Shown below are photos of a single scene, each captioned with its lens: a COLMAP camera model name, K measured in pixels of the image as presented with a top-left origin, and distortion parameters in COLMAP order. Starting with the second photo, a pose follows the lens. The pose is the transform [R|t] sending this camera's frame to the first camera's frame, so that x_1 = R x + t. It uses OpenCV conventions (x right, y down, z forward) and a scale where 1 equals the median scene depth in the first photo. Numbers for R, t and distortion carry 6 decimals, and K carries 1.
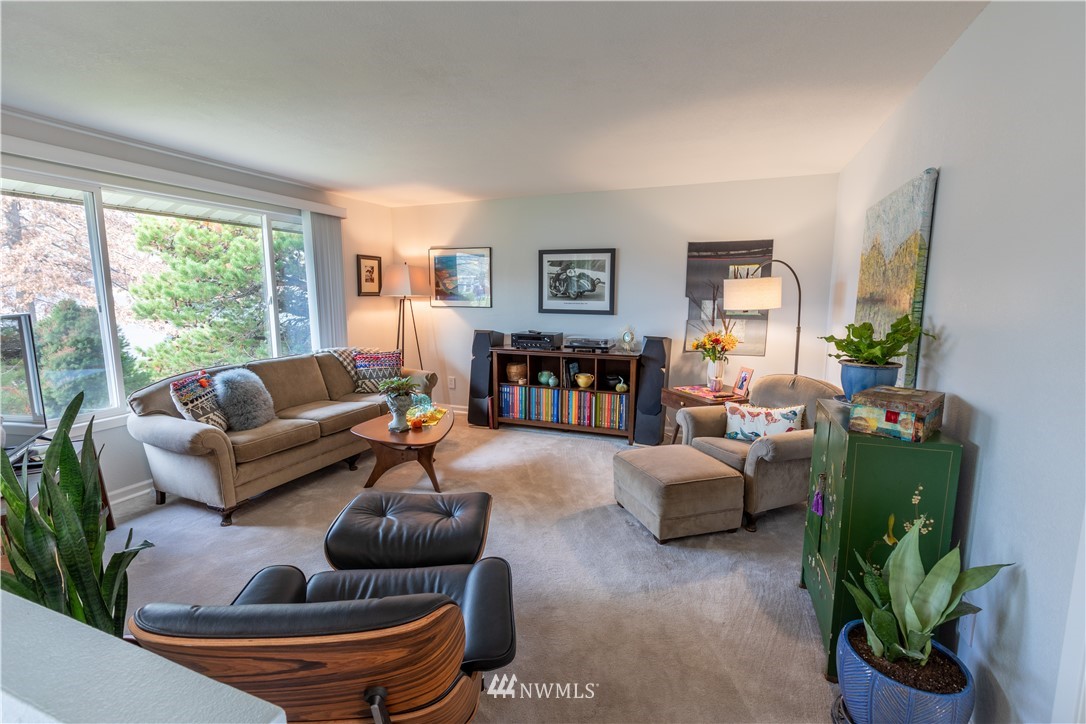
lens RADIAL K [[484.5, 0, 531.6], [0, 484.5, 361.3], [0, 0, 1]] dist [0.002246, -0.001420]
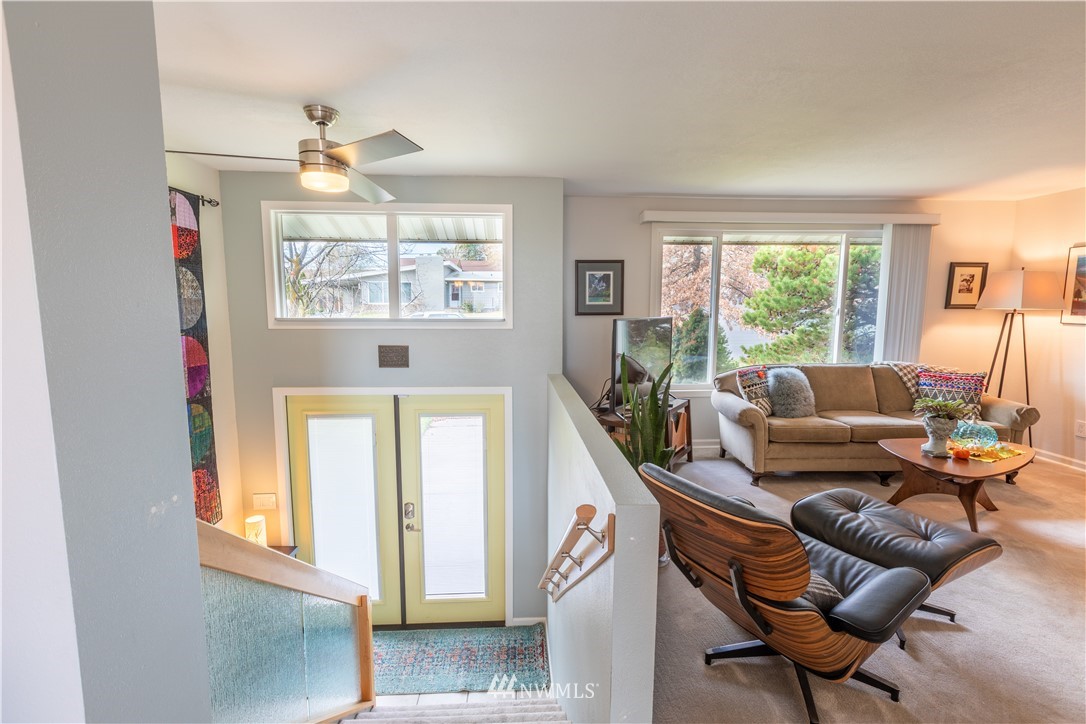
lens RADIAL K [[484.5, 0, 531.6], [0, 484.5, 361.3], [0, 0, 1]] dist [0.002246, -0.001420]
pose [[0.410277, 0.108874, -0.905439, 0.199639], [-0.129861, 0.989705, 0.060163, 0.009478], [0.902668, 0.092897, 0.420192, -0.079383]]
